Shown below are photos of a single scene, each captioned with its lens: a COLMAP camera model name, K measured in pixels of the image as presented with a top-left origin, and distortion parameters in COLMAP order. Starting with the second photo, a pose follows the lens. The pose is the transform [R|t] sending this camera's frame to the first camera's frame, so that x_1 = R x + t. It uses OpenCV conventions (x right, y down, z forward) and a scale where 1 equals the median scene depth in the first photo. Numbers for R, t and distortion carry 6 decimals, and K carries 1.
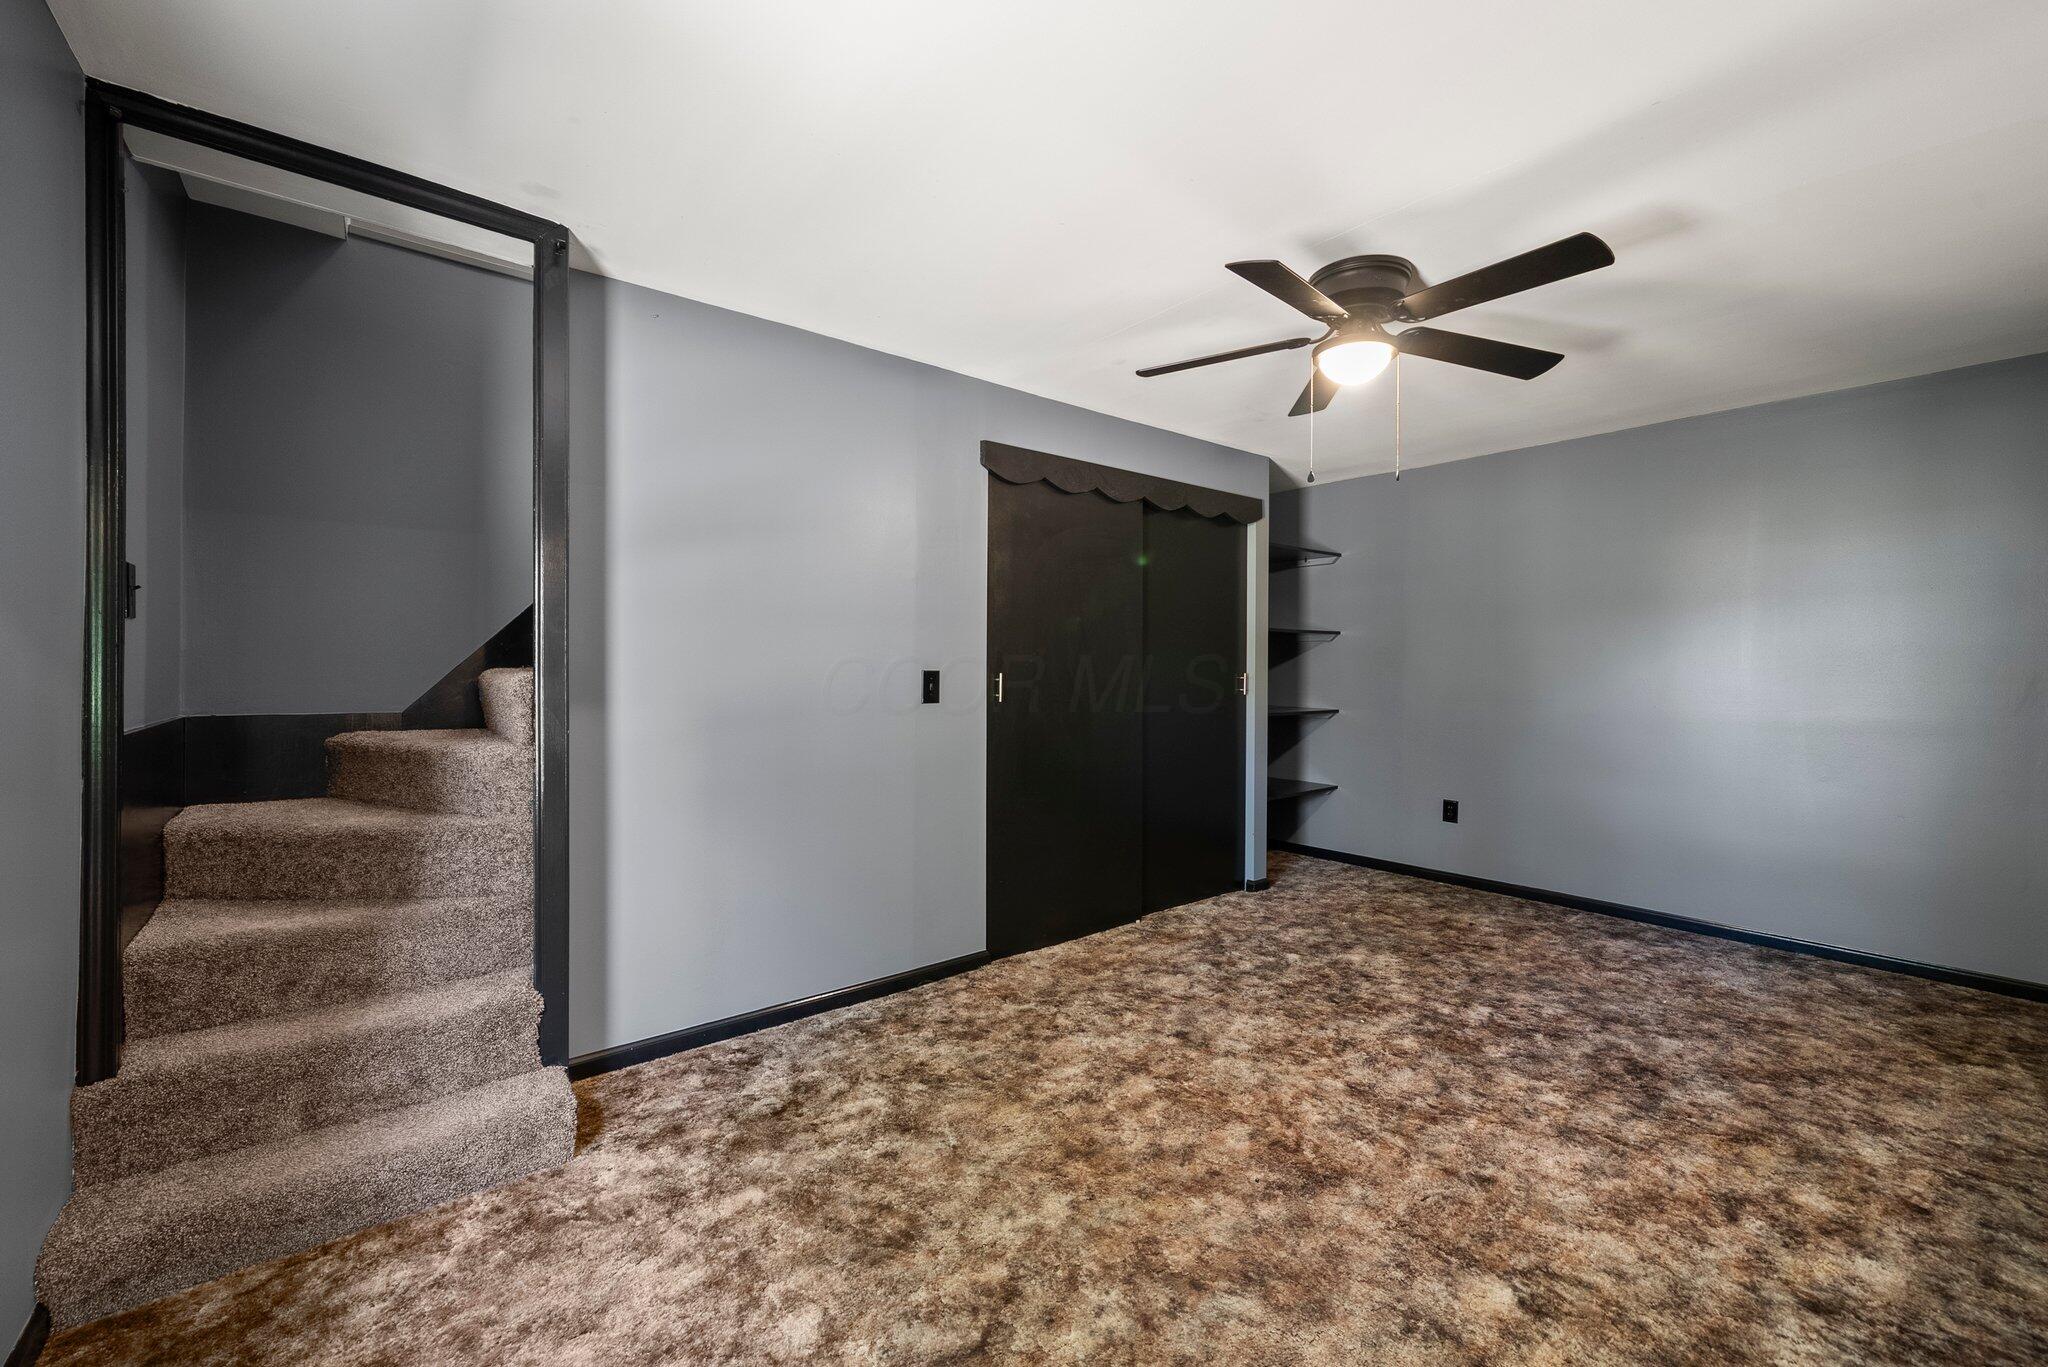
lens RADIAL K [[835.2, 0, 1024.7], [0, 835.2, 678.8], [0, 0, 1]] dist [-0.000923, 0.000246]
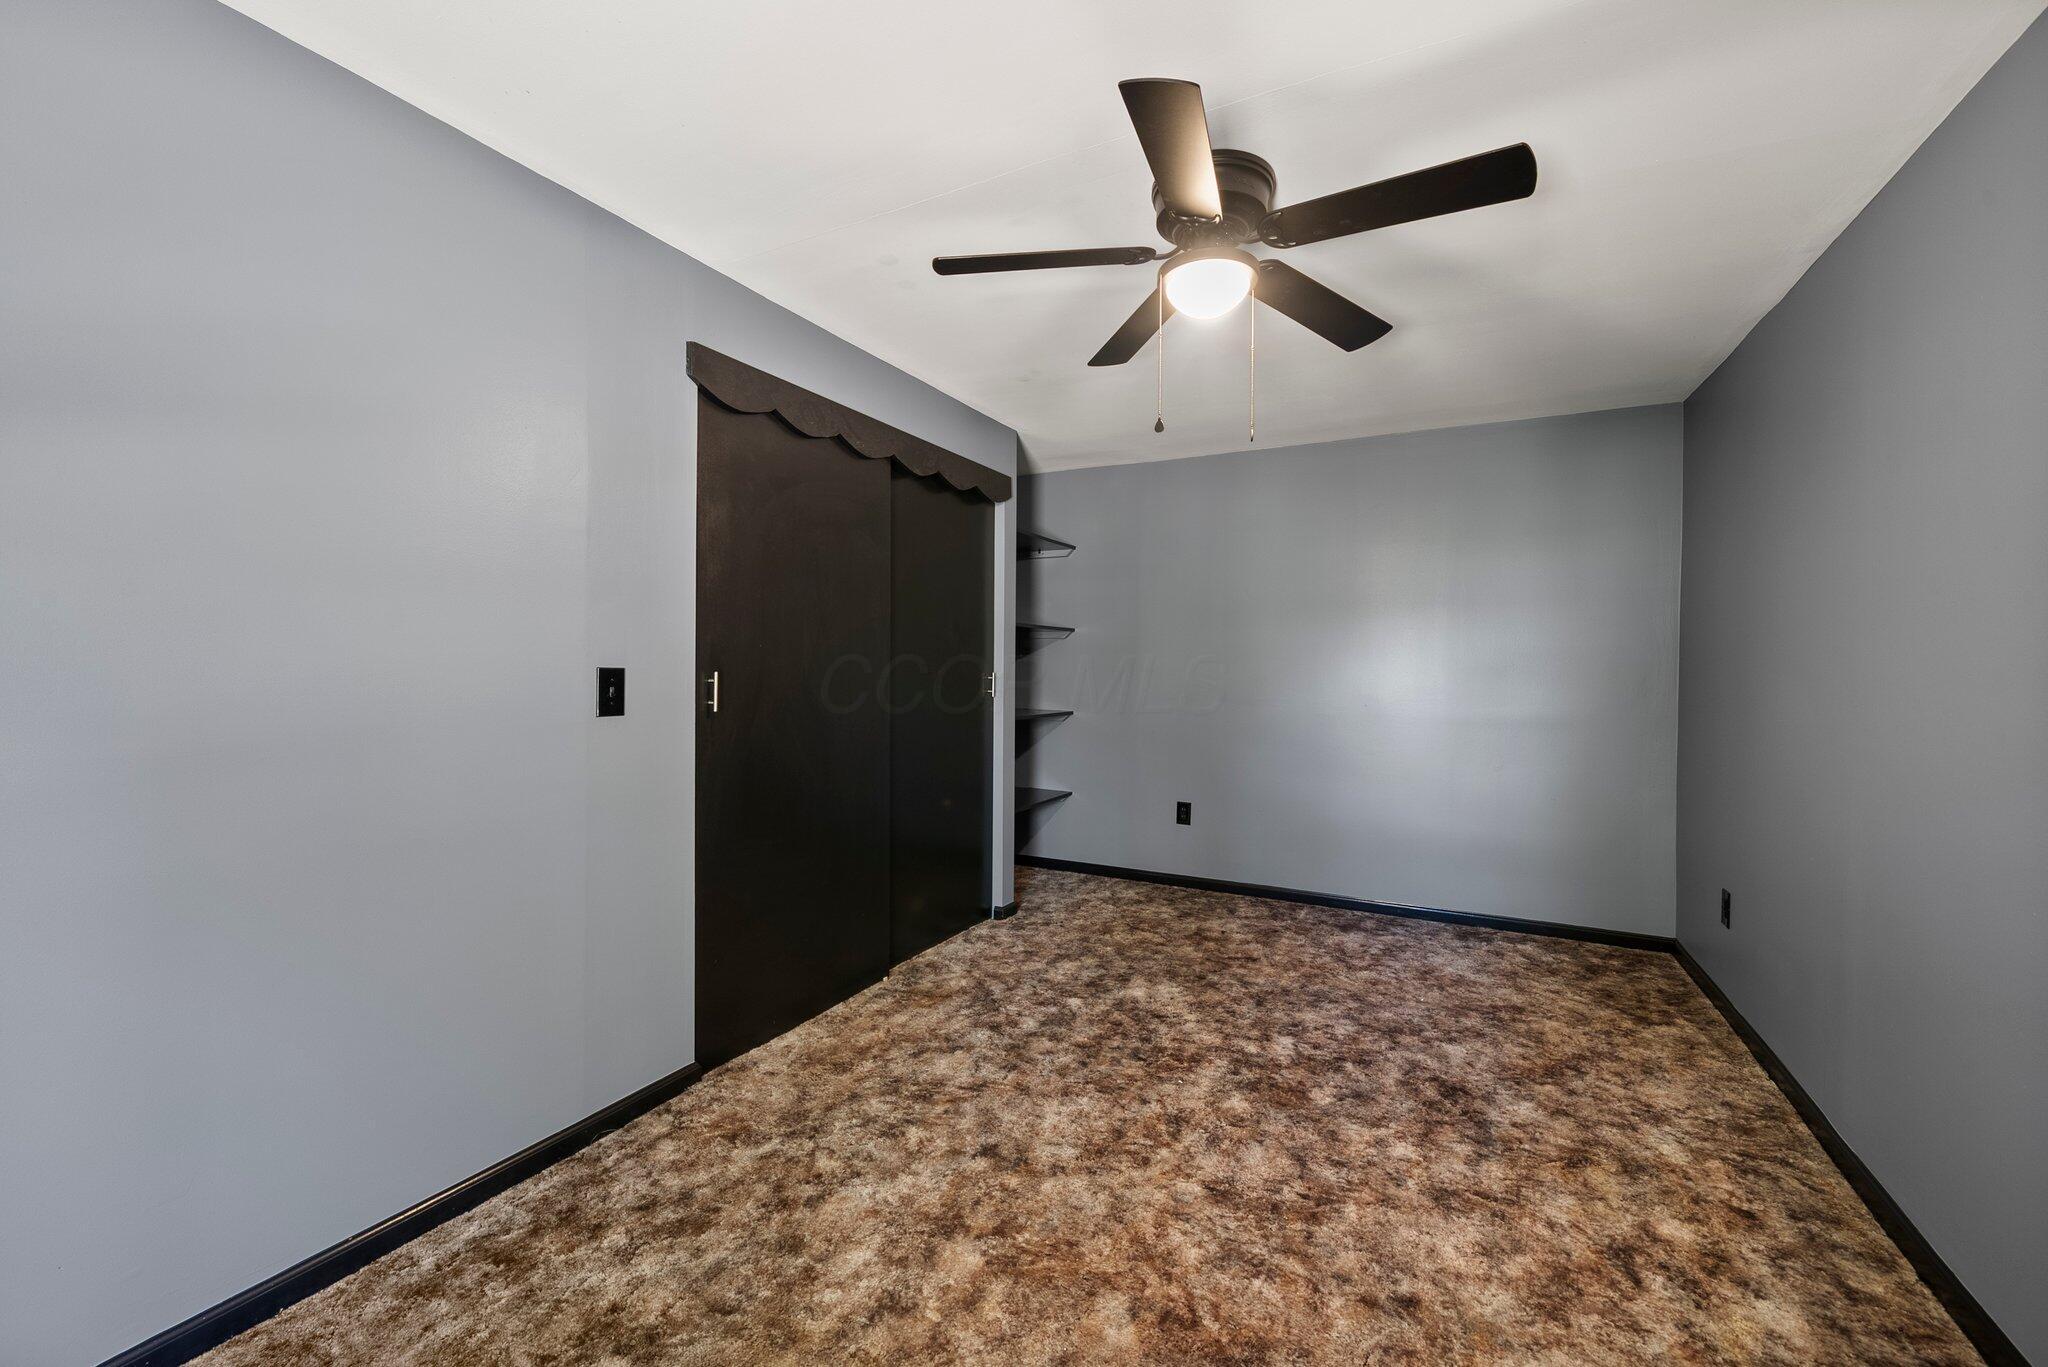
lens RADIAL K [[835.2, 0, 1024.7], [0, 835.2, 678.8], [0, 0, 1]] dist [-0.000923, 0.000246]
pose [[0.923782, -0.000641, 0.382918, -0.064469], [0.000053, 0.999999, 0.001546, -0.002076], [-0.382919, -0.001408, 0.923781, 0.260492]]
